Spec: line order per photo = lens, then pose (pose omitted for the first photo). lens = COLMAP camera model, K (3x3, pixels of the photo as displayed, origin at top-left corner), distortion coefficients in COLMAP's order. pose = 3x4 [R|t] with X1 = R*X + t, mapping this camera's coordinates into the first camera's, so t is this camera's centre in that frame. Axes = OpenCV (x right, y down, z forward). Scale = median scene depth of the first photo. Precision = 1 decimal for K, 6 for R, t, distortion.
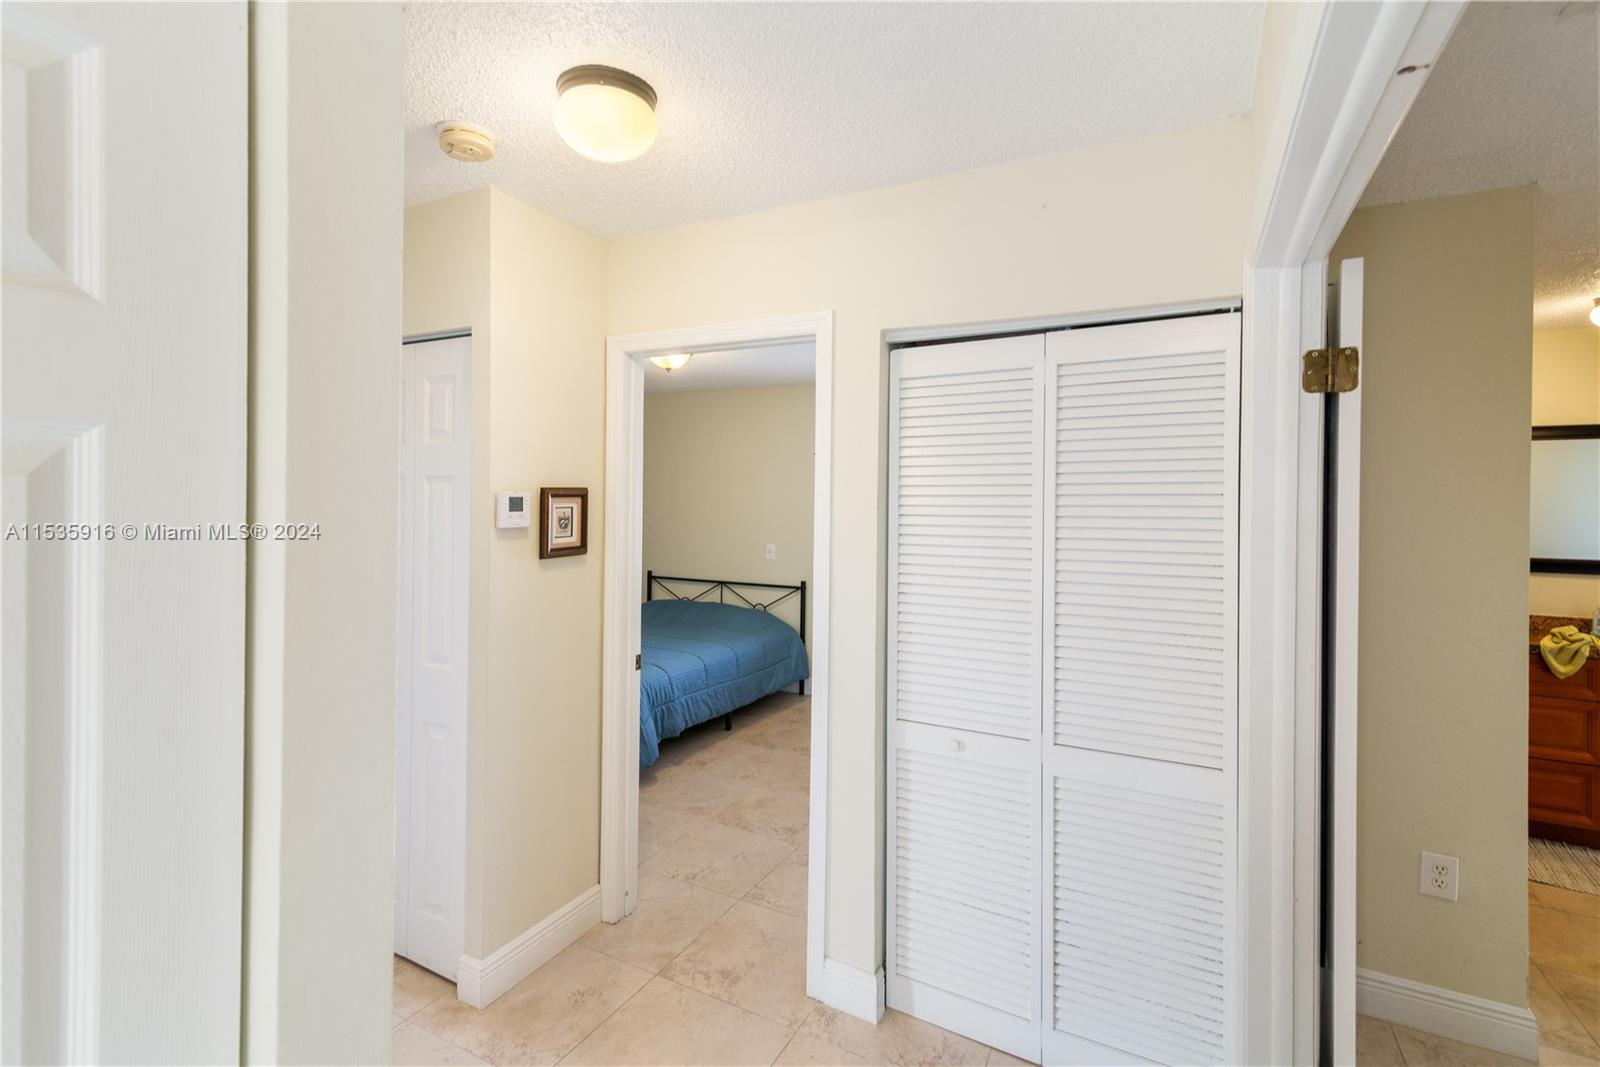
lens RADIAL K [[730.4, 0, 796.5], [0, 730.4, 513.3], [0, 0, 1]] dist [0.018436, -0.000389]
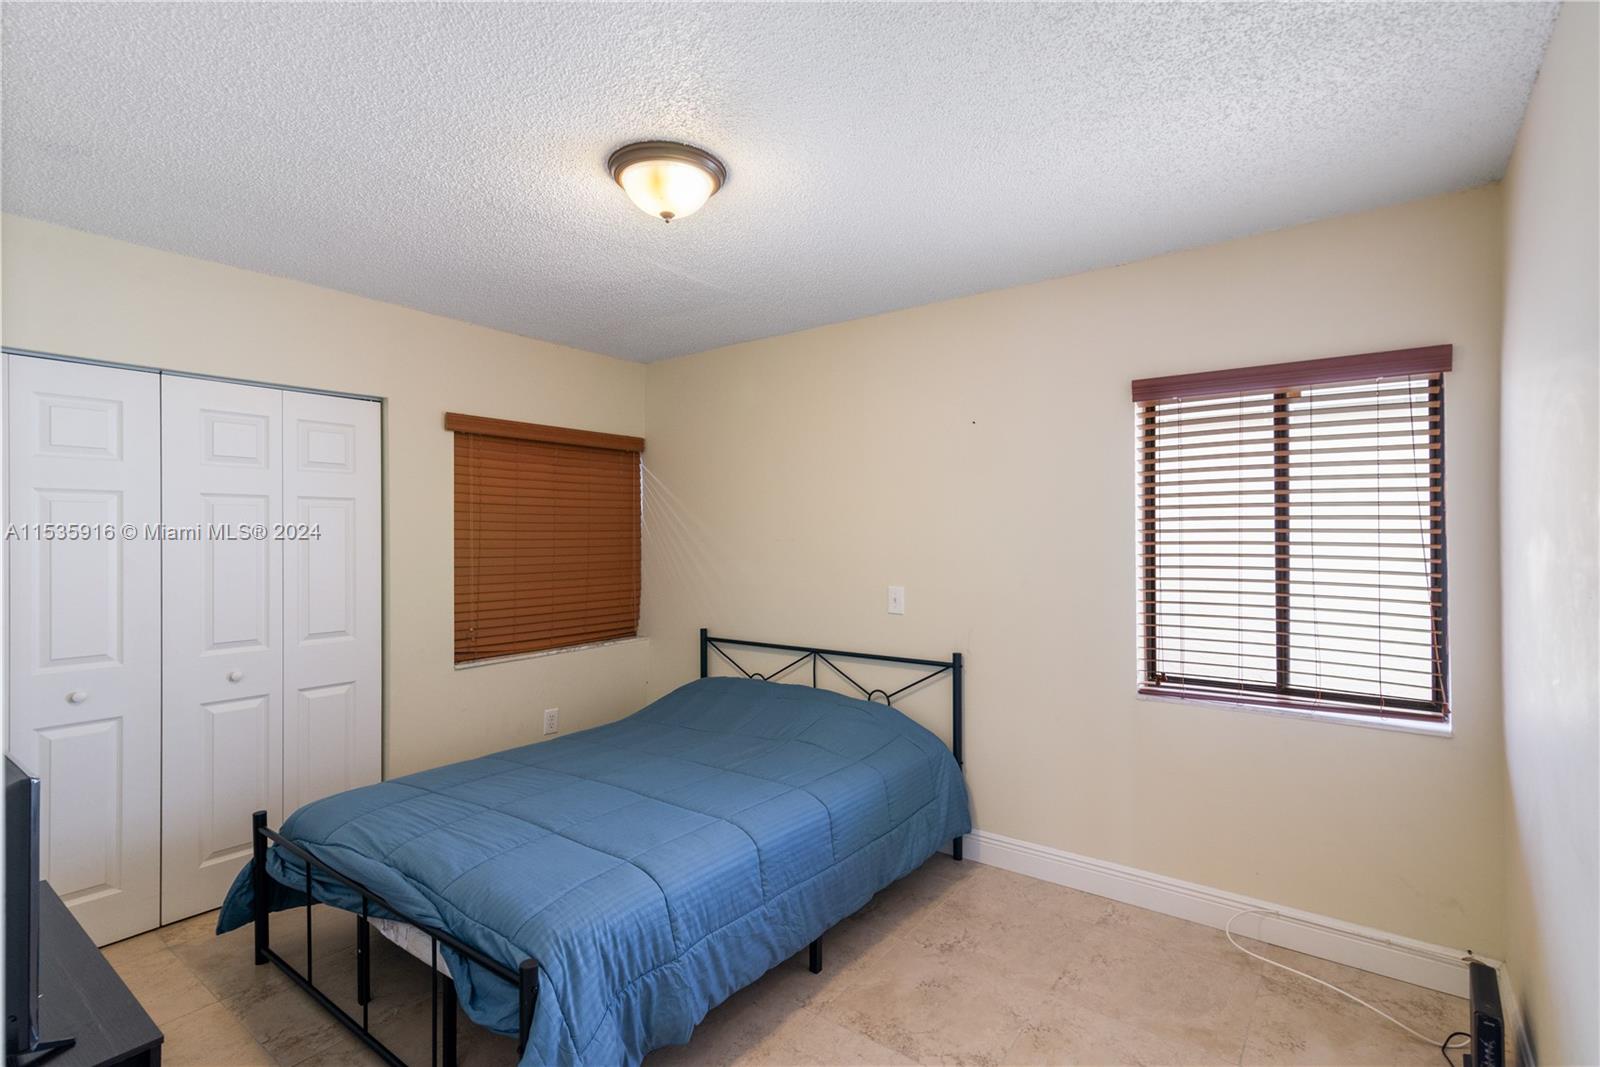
lens RADIAL K [[751.8, 0, 797.2], [0, 751.8, 546.9], [0, 0, 1]] dist [0.014331, -0.000446]
pose [[0.985760, -0.016552, -0.167341, -0.014267], [0.016620, 0.999861, -0.000997, 0.011239], [0.167334, -0.001798, 0.985899, 0.446581]]
